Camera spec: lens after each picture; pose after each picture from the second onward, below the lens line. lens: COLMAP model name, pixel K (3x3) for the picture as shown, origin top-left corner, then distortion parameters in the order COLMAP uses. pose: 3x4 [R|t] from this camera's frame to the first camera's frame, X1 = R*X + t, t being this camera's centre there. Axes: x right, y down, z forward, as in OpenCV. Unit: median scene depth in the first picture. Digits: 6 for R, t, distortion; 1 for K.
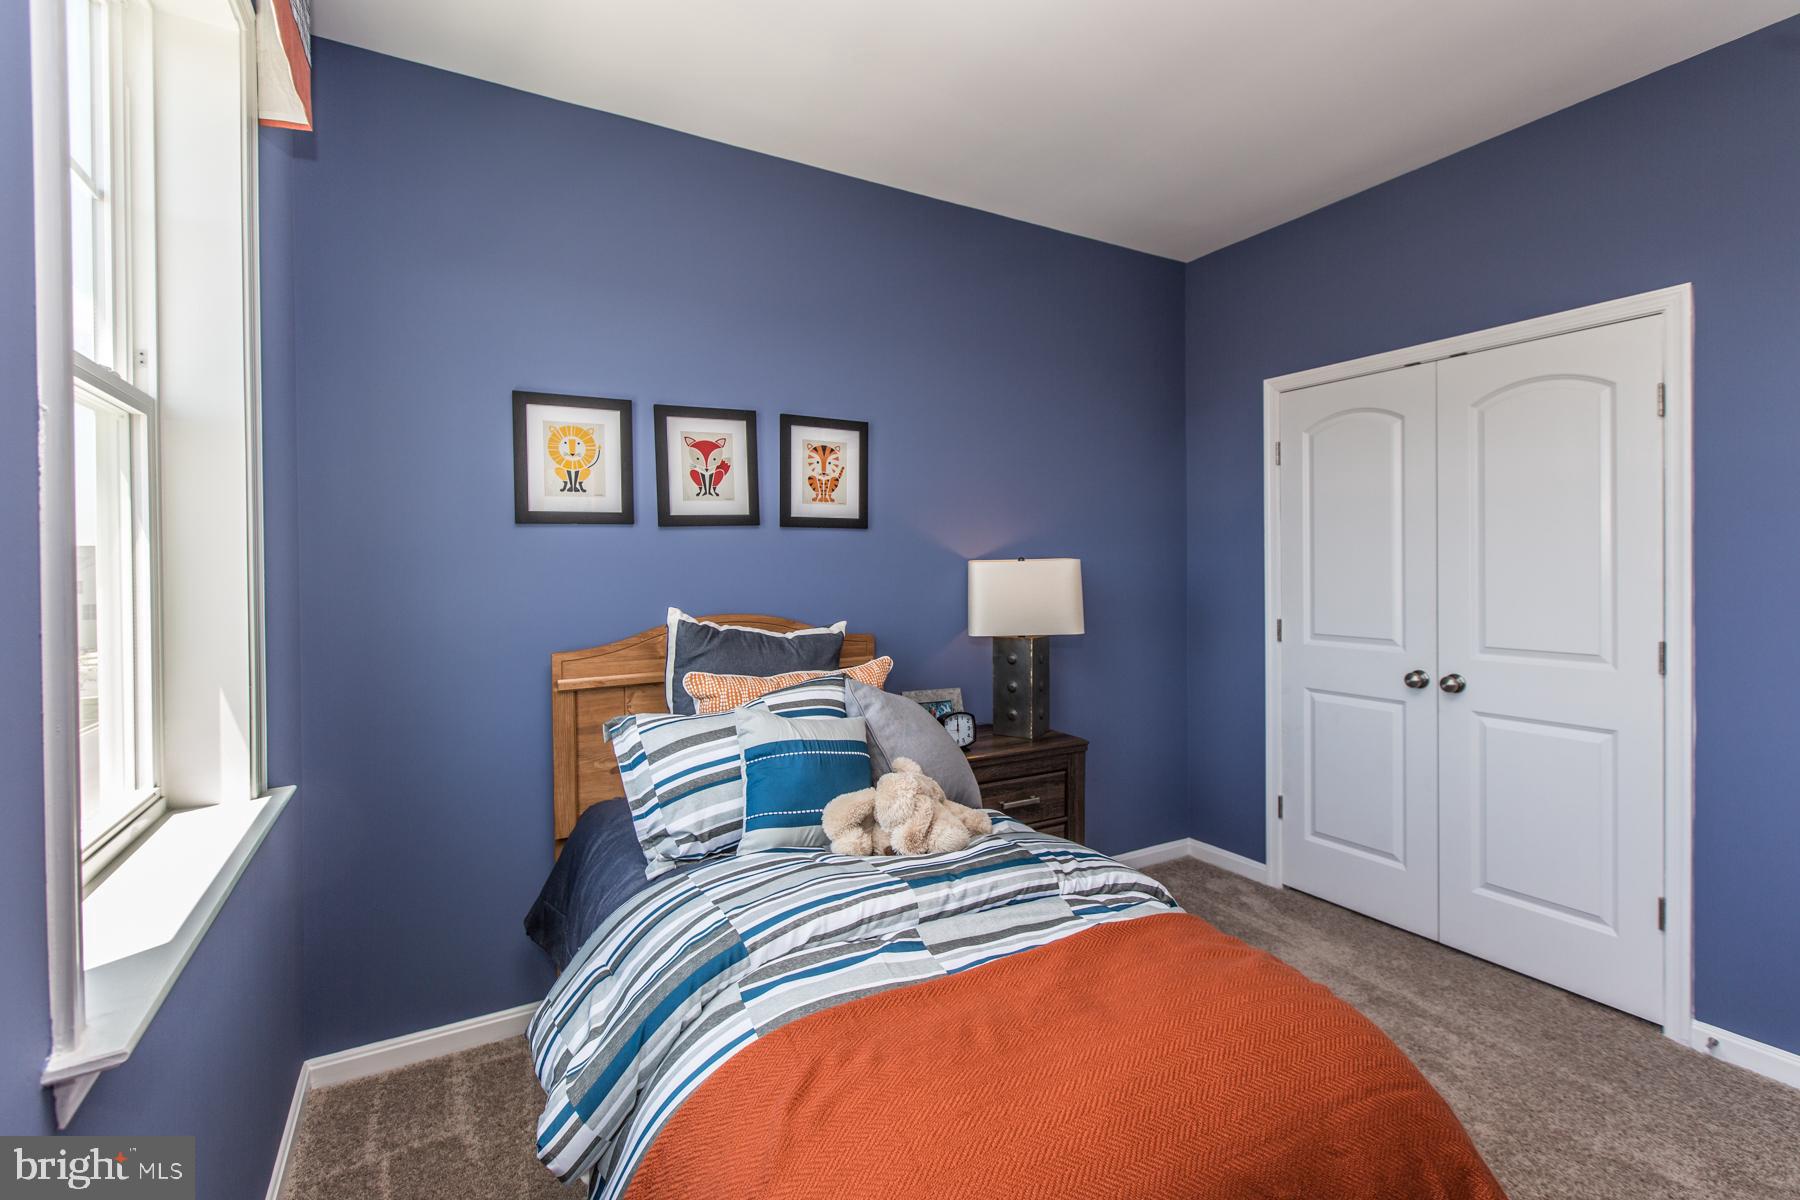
lens RADIAL K [[800.9, 0, 900.1], [0, 800.9, 581.2], [0, 0, 1]] dist [0.005840, -0.001379]
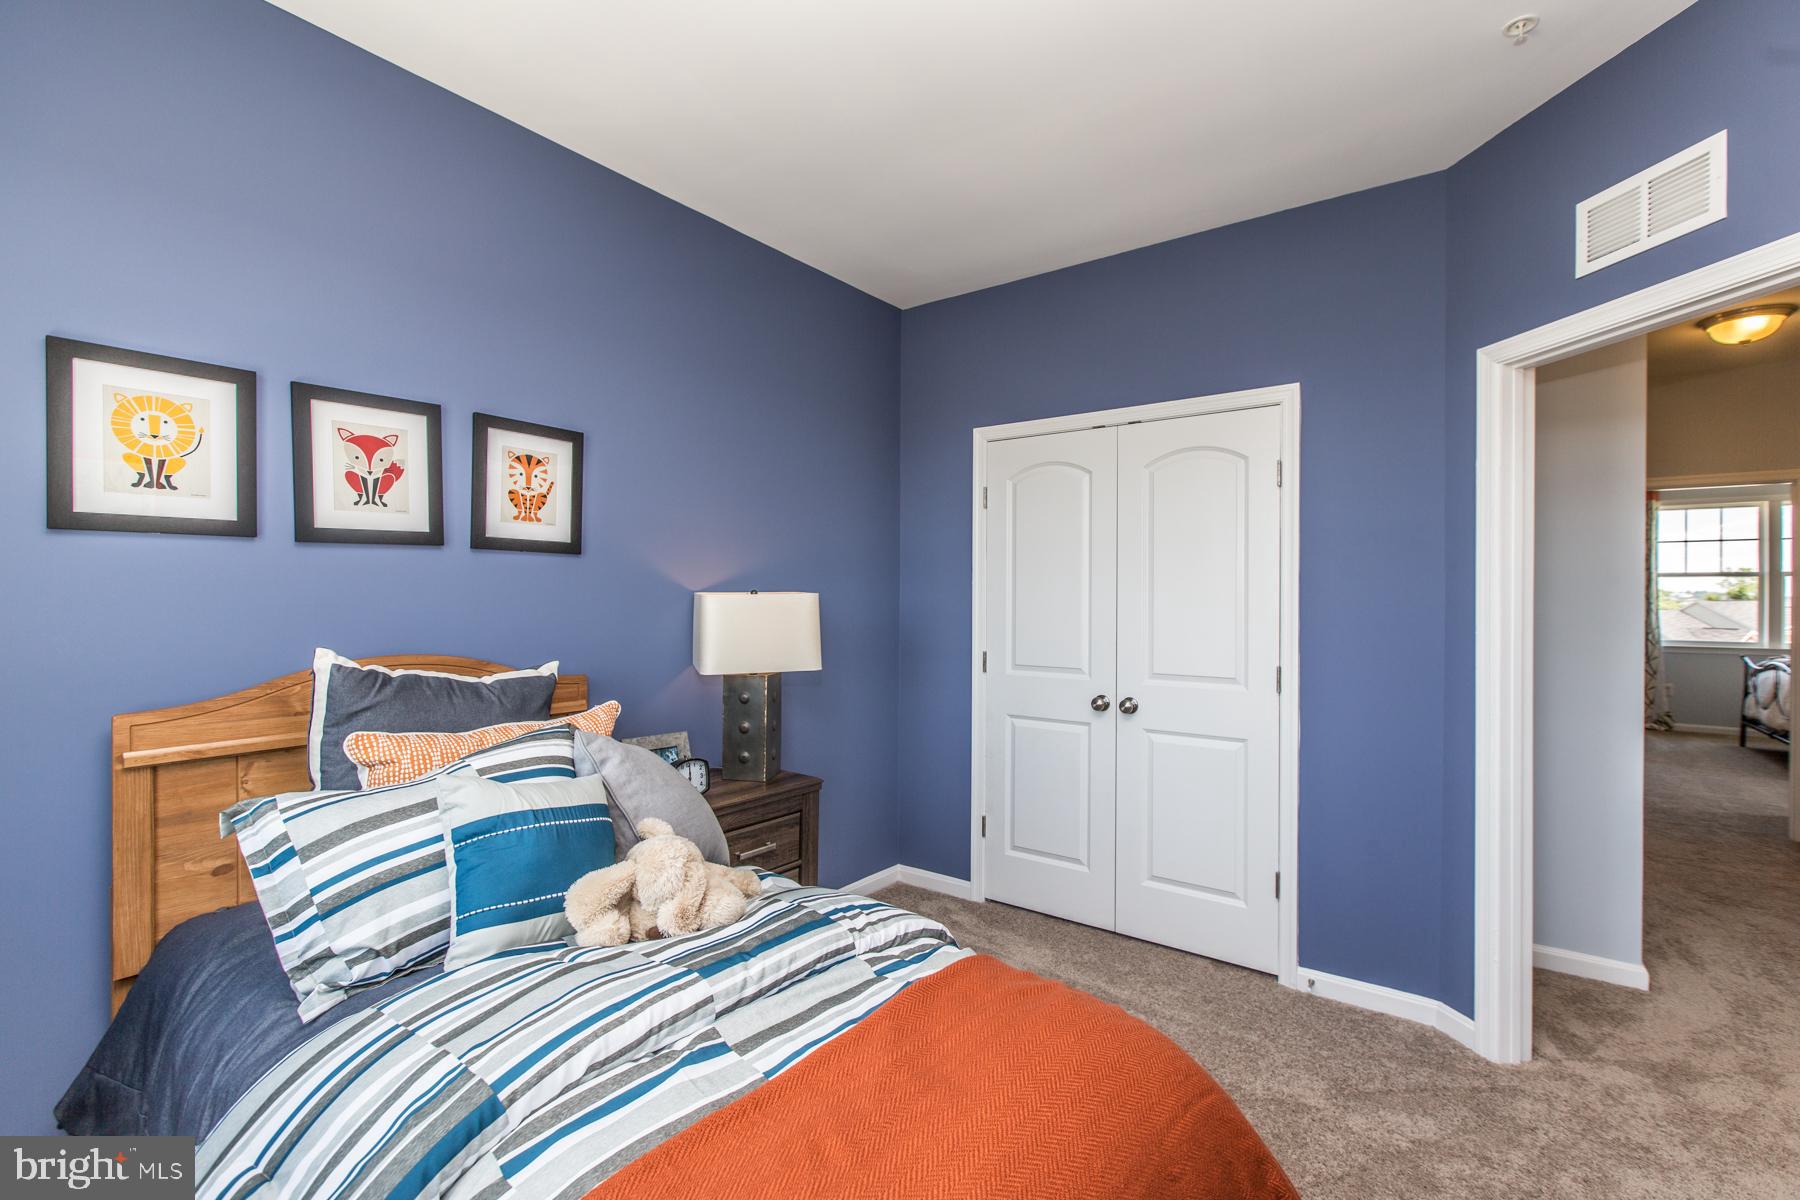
lens RADIAL K [[800.9, 0, 905.0], [0, 800.9, 603.4], [0, 0, 1]] dist [0.005840, -0.001379]
pose [[0.919582, 0.010269, 0.392765, -0.072145], [-0.004746, 0.999876, -0.015032, -0.000903], [-0.392870, 0.011959, 0.919516, 0.075000]]
